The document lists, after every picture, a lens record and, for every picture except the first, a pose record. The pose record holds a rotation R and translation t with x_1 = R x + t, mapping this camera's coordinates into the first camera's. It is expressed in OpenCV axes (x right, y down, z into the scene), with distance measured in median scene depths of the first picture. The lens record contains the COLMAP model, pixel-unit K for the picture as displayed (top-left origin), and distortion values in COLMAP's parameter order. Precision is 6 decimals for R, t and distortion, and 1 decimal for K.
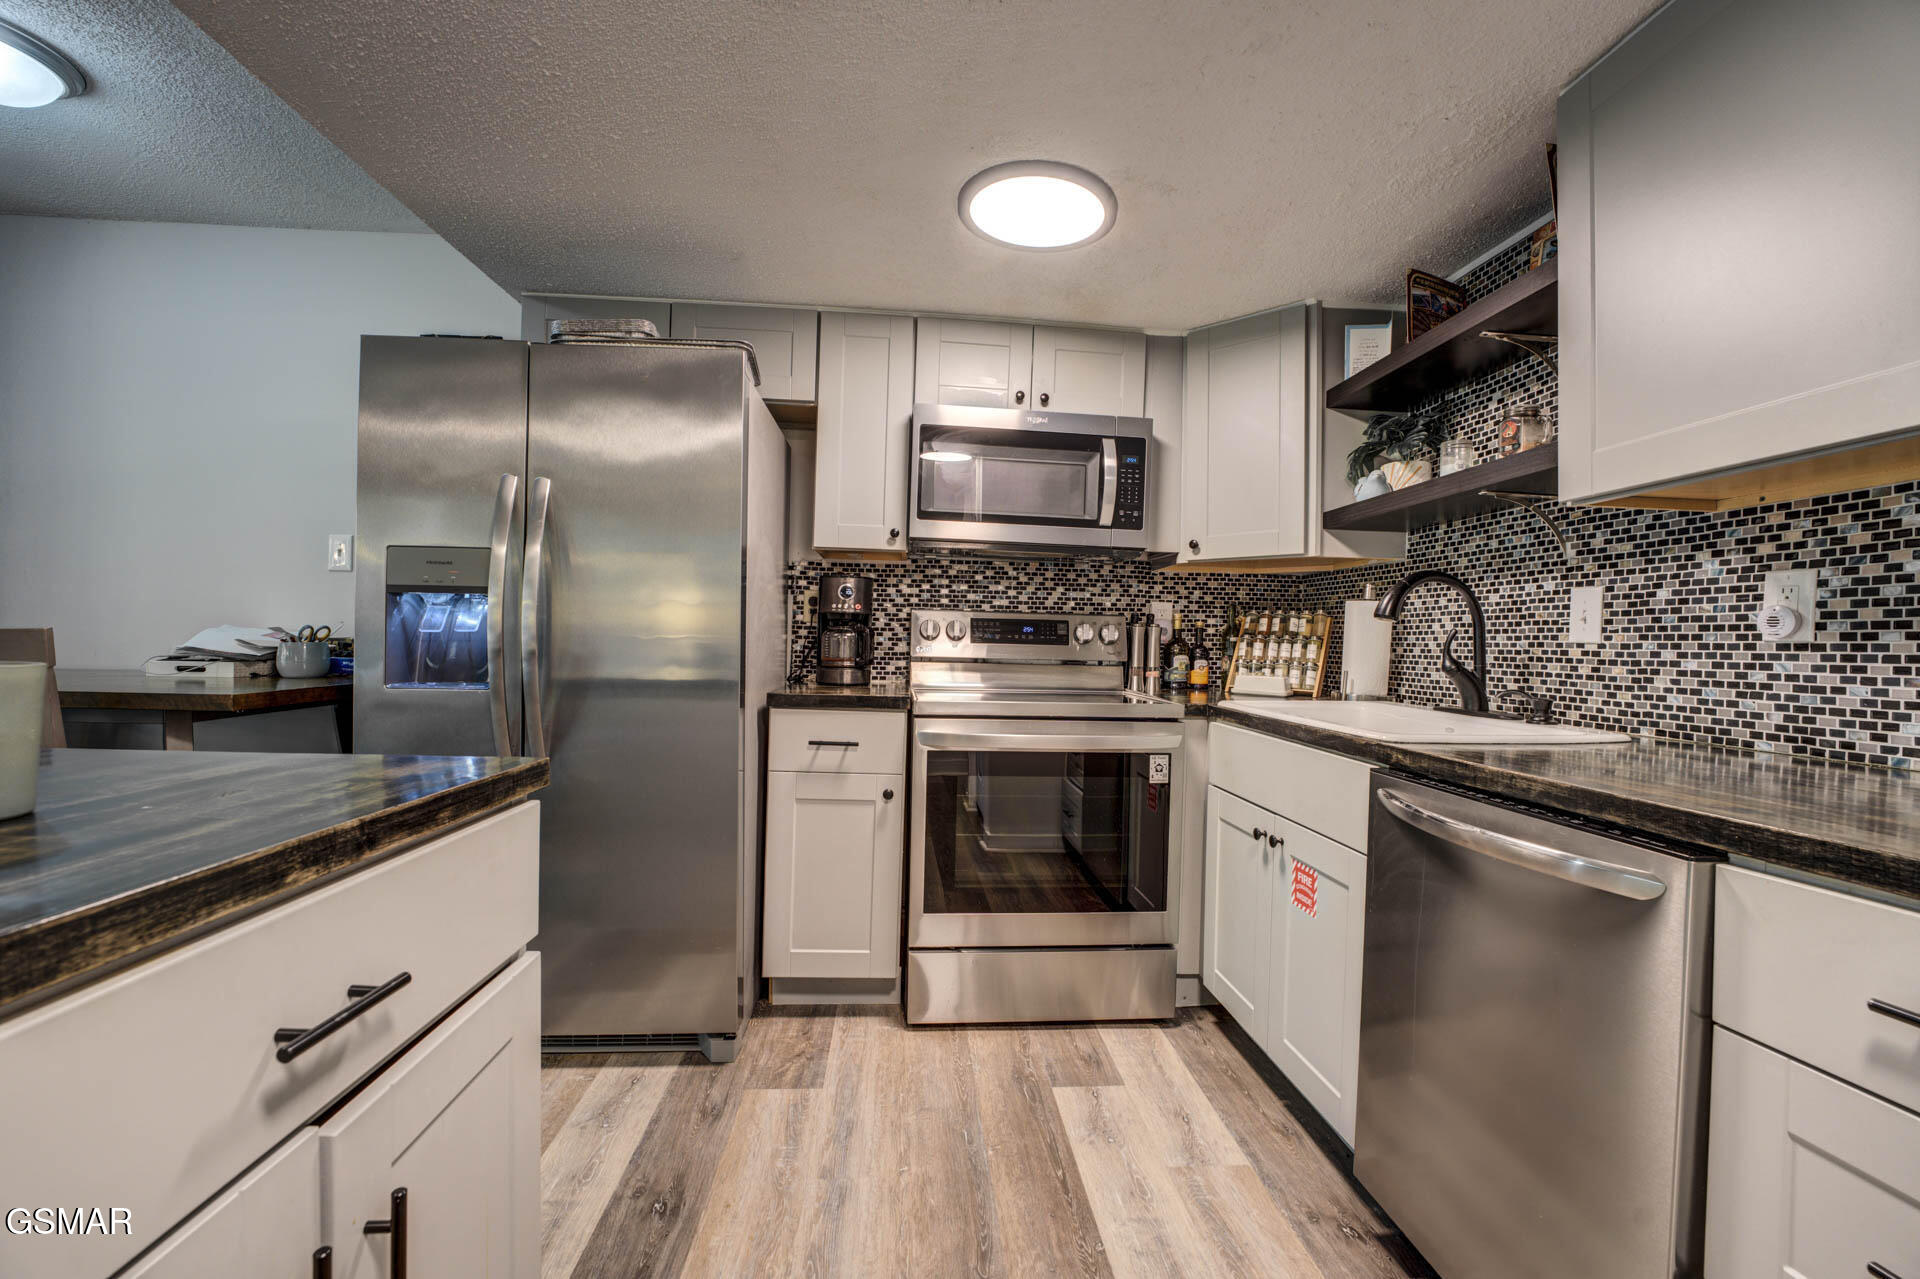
lens RADIAL K [[781.9, 0, 986.8], [0, 781.9, 640.9], [0, 0, 1]] dist [-0.024708, 0.001823]
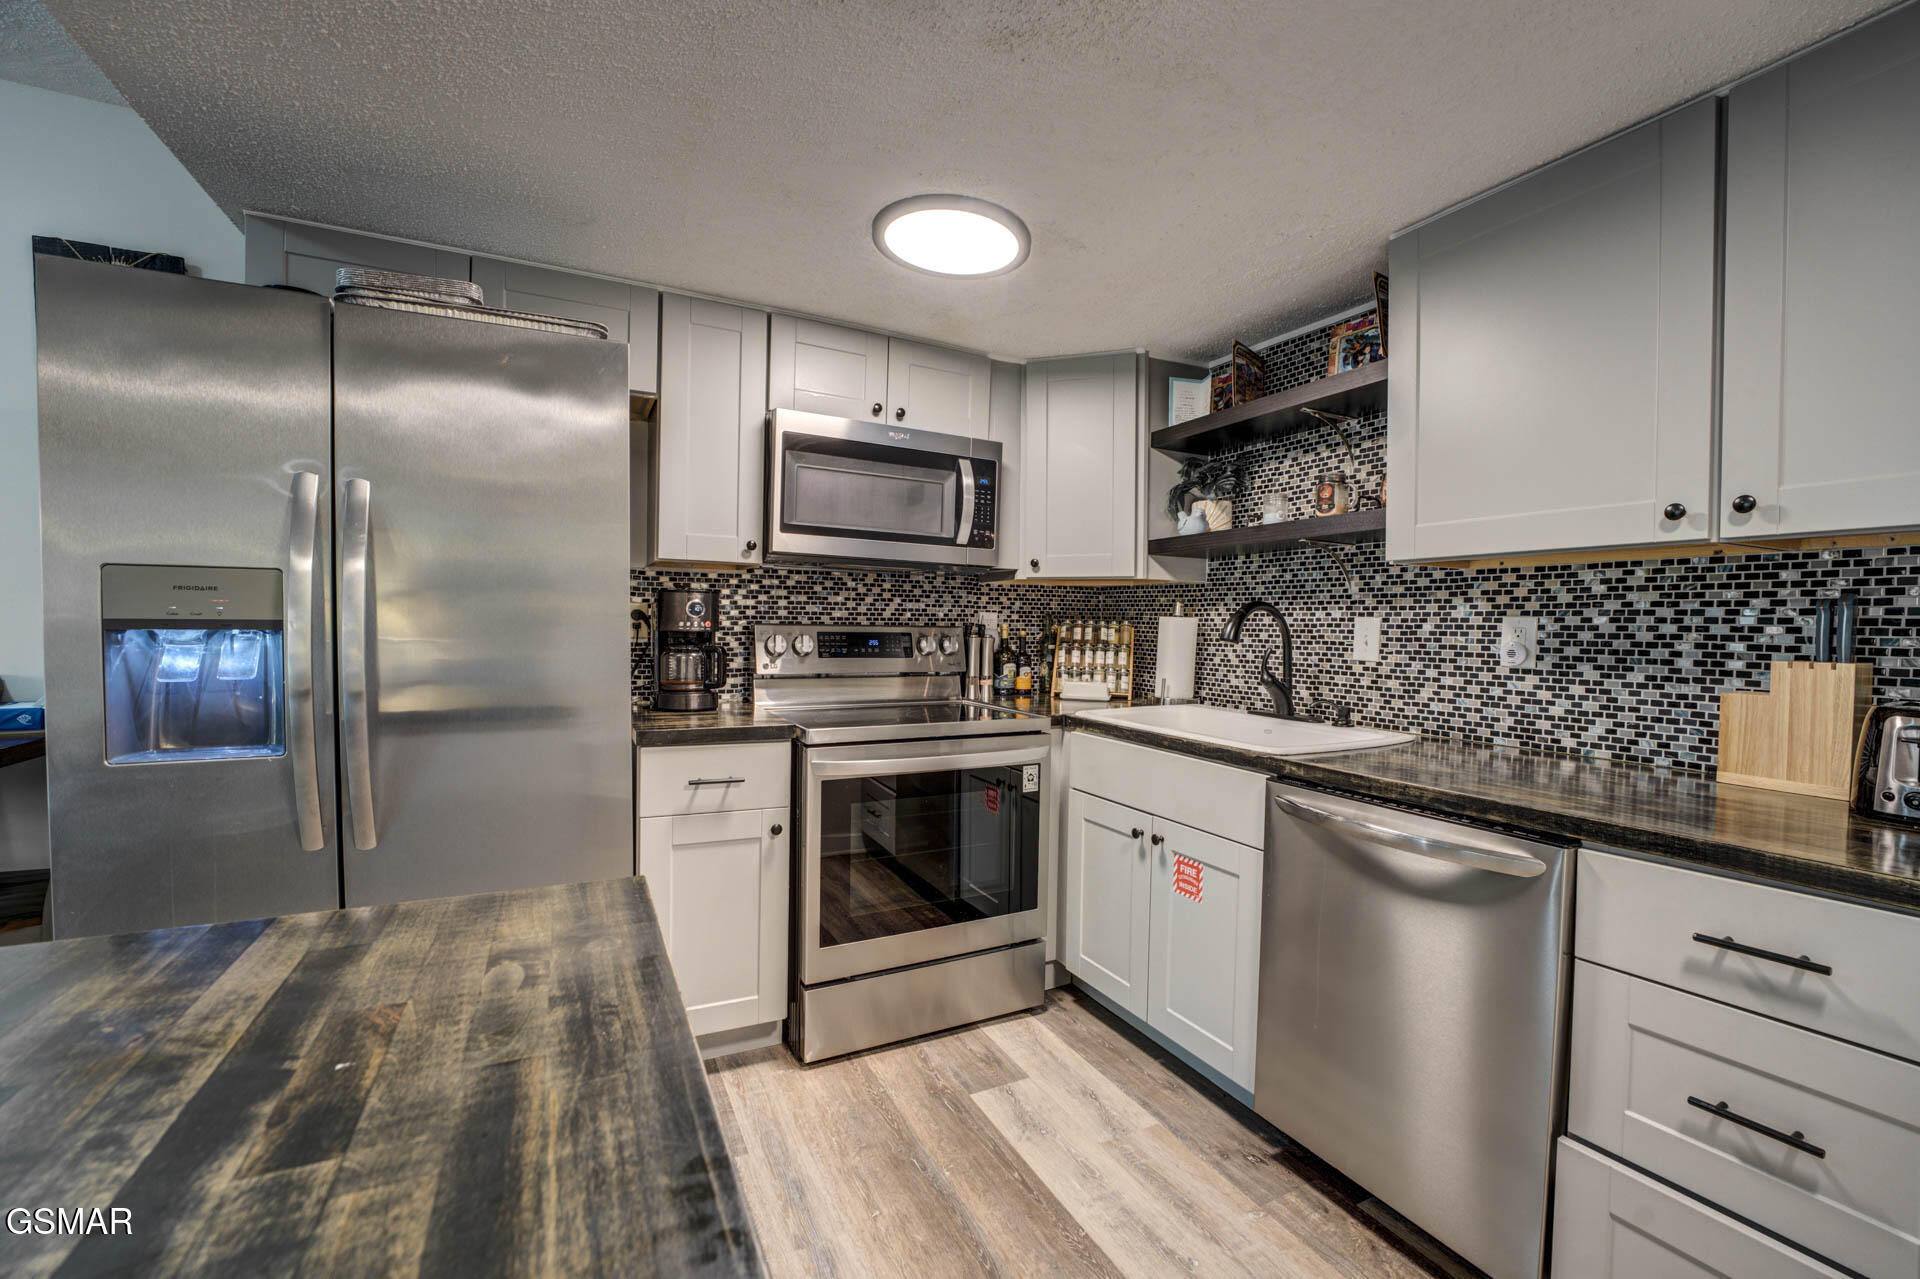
lens RADIAL K [[781.9, 0, 986.3], [0, 781.9, 642.2], [0, 0, 1]] dist [-0.024708, 0.001823]
pose [[0.923514, -0.016491, 0.383210, -0.252975], [0.004361, 0.999462, 0.032501, -0.060654], [-0.383540, -0.028344, 0.923089, 0.038208]]
